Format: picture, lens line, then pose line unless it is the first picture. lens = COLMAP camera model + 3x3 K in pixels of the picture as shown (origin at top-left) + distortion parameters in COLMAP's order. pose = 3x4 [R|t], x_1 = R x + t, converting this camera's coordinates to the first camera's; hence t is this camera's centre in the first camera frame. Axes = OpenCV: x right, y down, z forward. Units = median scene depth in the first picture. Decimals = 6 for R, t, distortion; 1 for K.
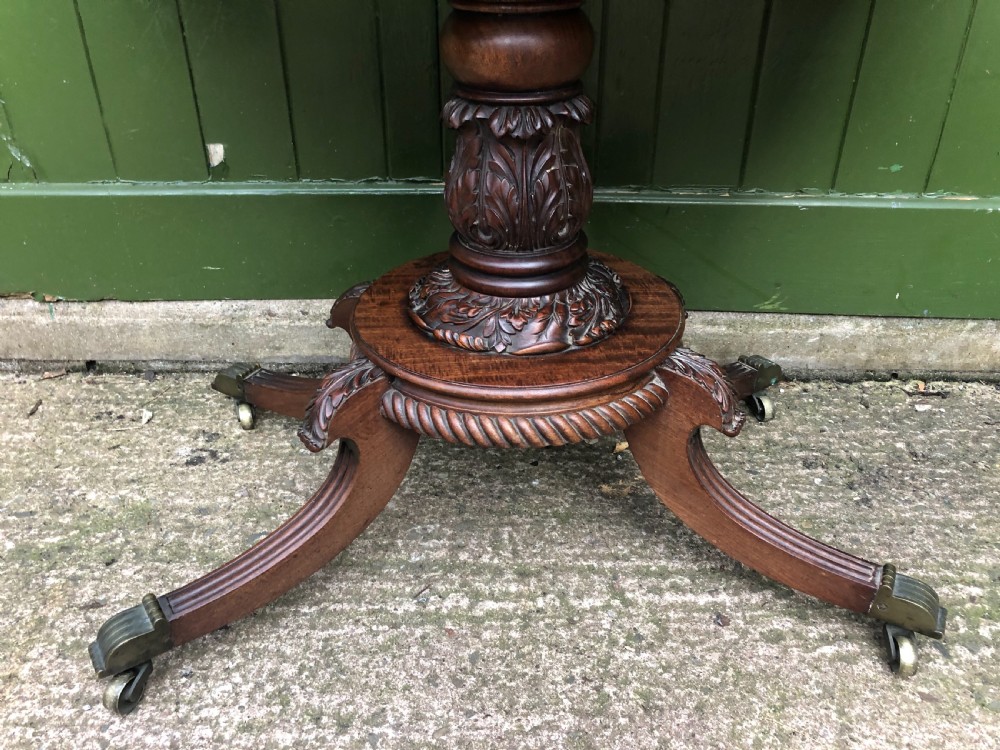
lens RADIAL K [[832.5, 0, 502.7], [0, 832.5, 363.5], [0, 0, 1]] dist [-0.005813, 0.033061]
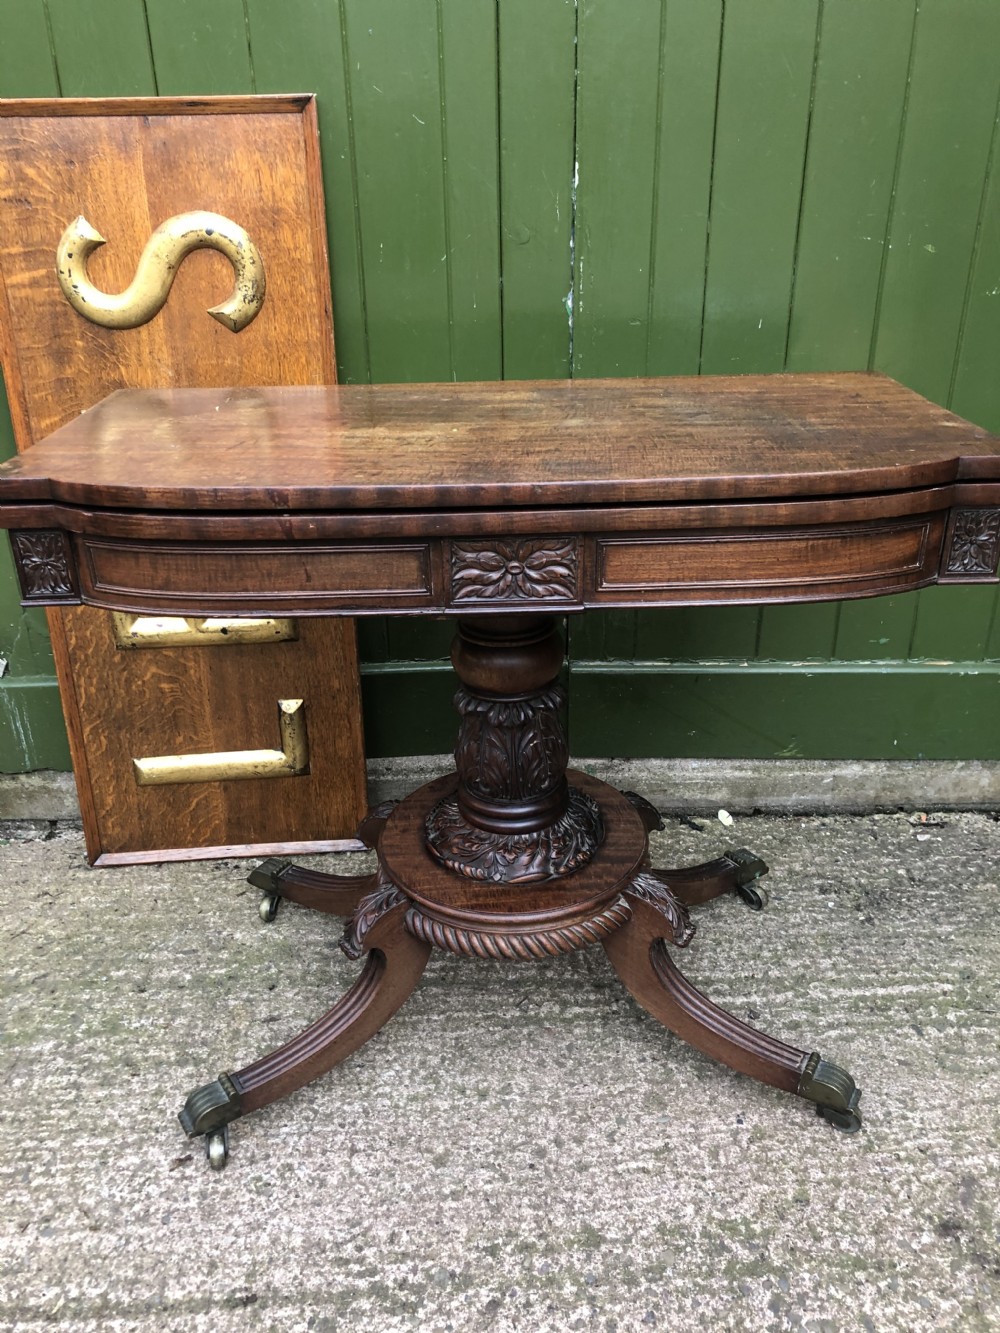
lens RADIAL K [[1109.7, 0, 494.2], [0, 1109.7, 656.6], [0, 0, 1]] dist [-0.005813, 0.033061]
pose [[0.999506, -0.028482, 0.013271, -0.134571], [0.029516, 0.995890, -0.085626, -0.102661], [-0.010778, 0.085976, 0.996239, -0.691884]]
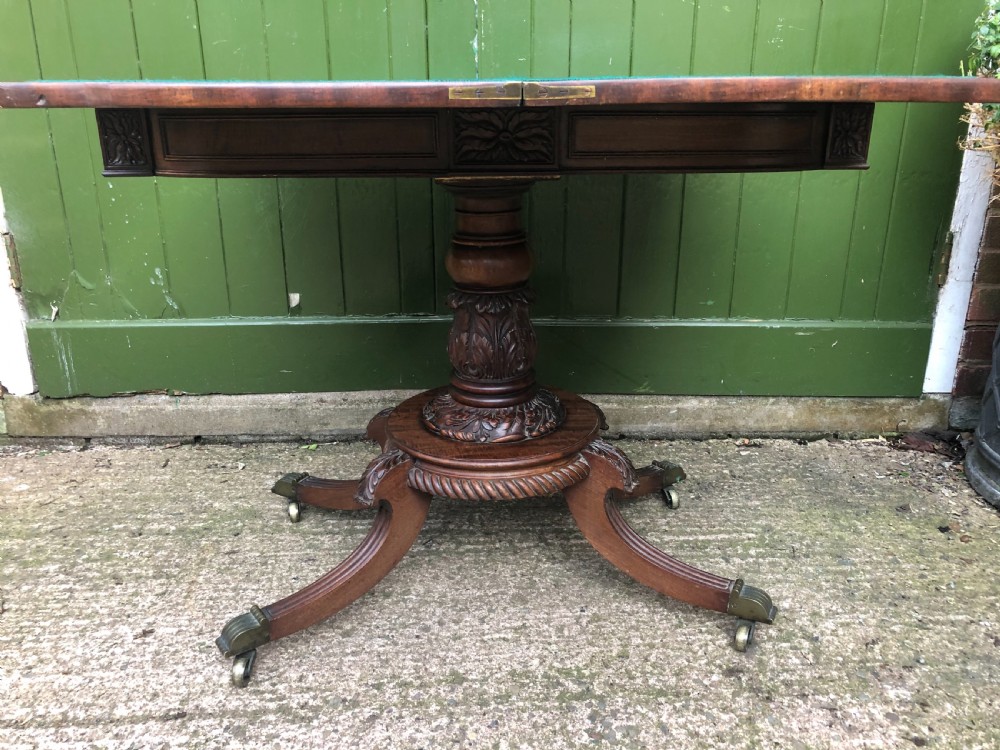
lens RADIAL K [[832.5, 0, 504.8], [0, 832.5, 362.6], [0, 0, 1]] dist [-0.005813, 0.033061]
pose [[0.999198, -0.013504, 0.037686, 0.000831], [0.020925, 0.978728, -0.204091, 0.240647], [-0.034128, 0.204716, 0.978226, -0.661648]]
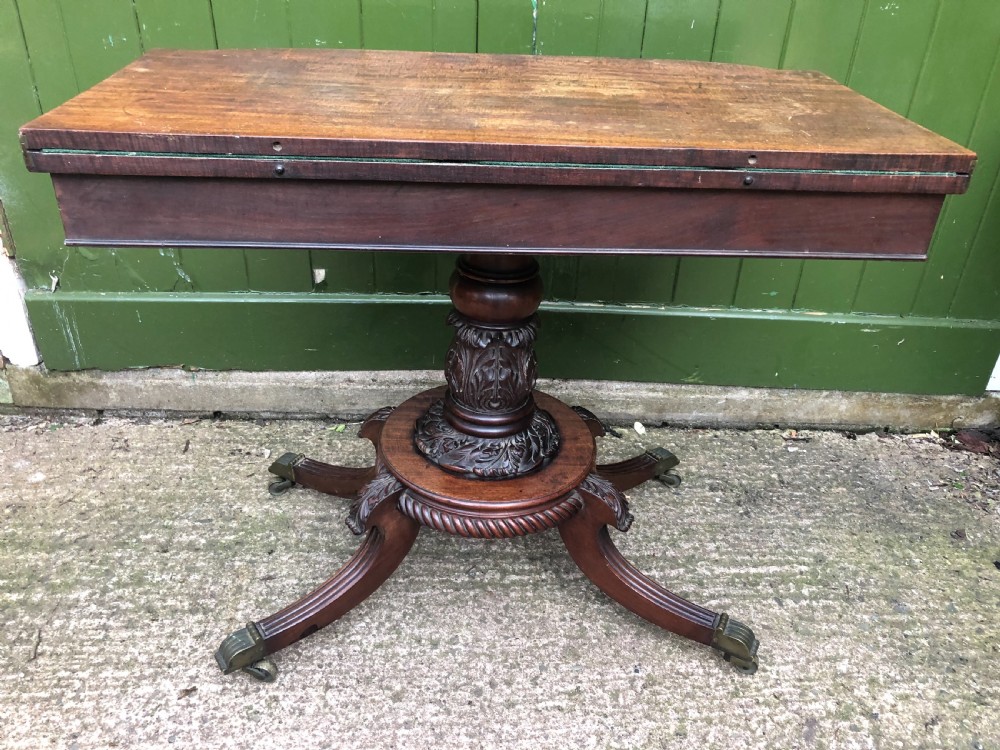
lens RADIAL K [[832.5, 0, 507.0], [0, 832.5, 371.2], [0, 0, 1]] dist [-0.005813, 0.033061]
pose [[0.998555, 0.010241, 0.052746, -0.105470], [-0.010865, 0.999874, 0.011550, -0.120679], [-0.052621, -0.012106, 0.998541, -0.564749]]
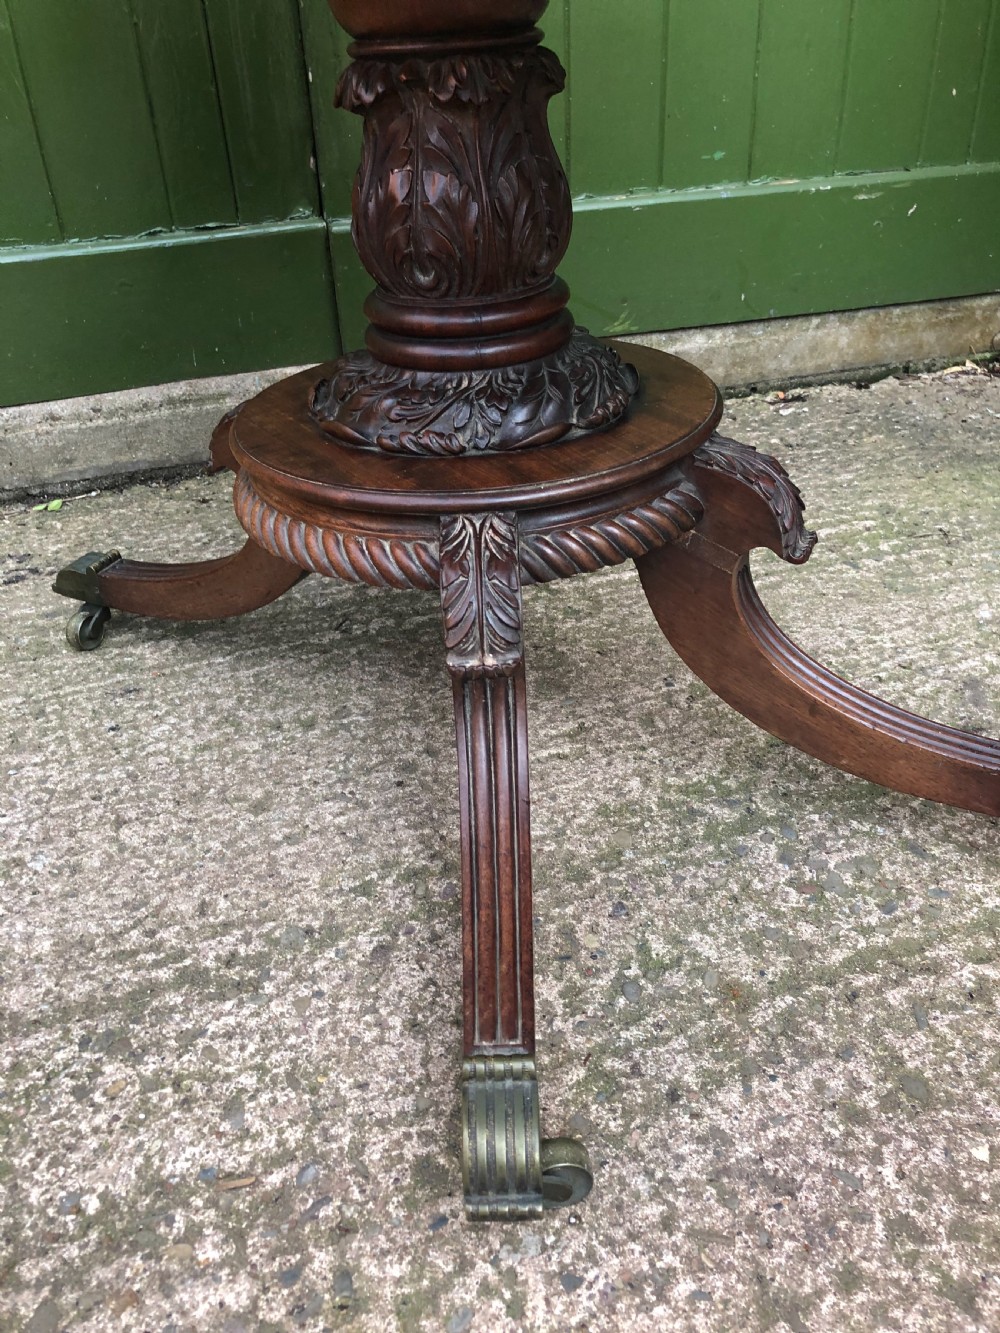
lens RADIAL K [[1109.7, 0, 507.7], [0, 1109.7, 658.3], [0, 0, 1]] dist [-0.005813, 0.033061]
pose [[0.952991, -0.194742, 0.232128, -0.192744], [0.190517, 0.980840, 0.040706, 0.269592], [-0.235607, 0.005432, 0.971833, -0.208167]]
